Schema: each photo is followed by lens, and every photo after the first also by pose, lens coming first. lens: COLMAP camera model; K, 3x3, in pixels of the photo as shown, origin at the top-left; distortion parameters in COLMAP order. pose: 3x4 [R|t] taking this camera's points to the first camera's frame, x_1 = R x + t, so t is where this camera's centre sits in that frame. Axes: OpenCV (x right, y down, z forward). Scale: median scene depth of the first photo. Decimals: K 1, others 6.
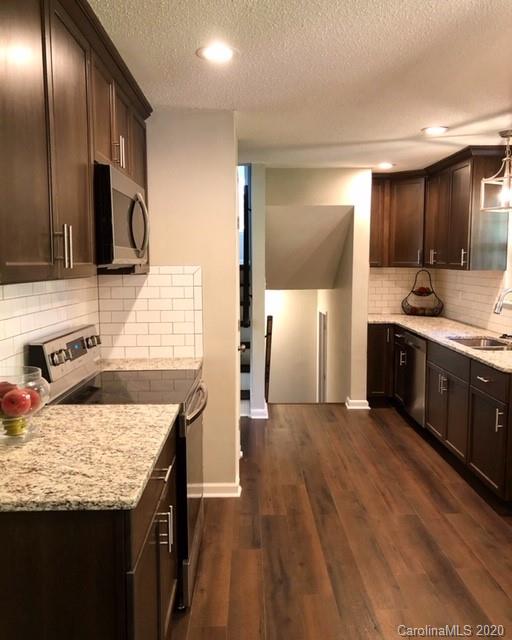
lens RADIAL K [[558.2, 0, 264.2], [0, 558.2, 319.9], [0, 0, 1]] dist [0.004245, -0.011617]
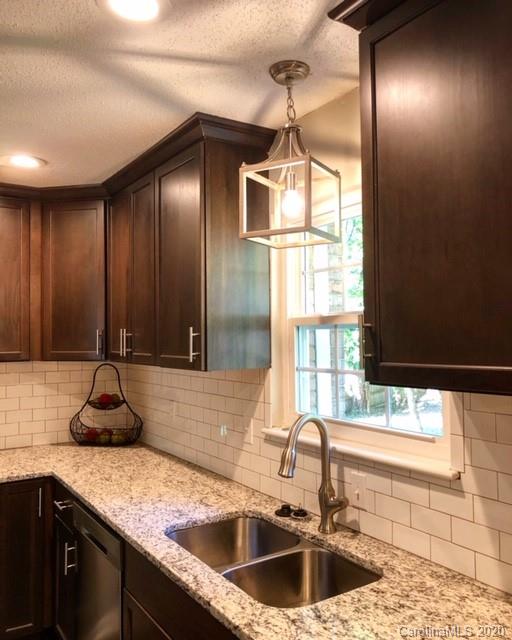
lens RADIAL K [[558.2, 0, 264.2], [0, 558.2, 319.9], [0, 0, 1]] dist [0.004245, -0.011617]
pose [[0.848434, 0.010703, 0.529193, 0.124678], [0.065606, 0.989959, -0.125206, -0.054583], [-0.525220, 0.140947, 0.839213, 0.450003]]
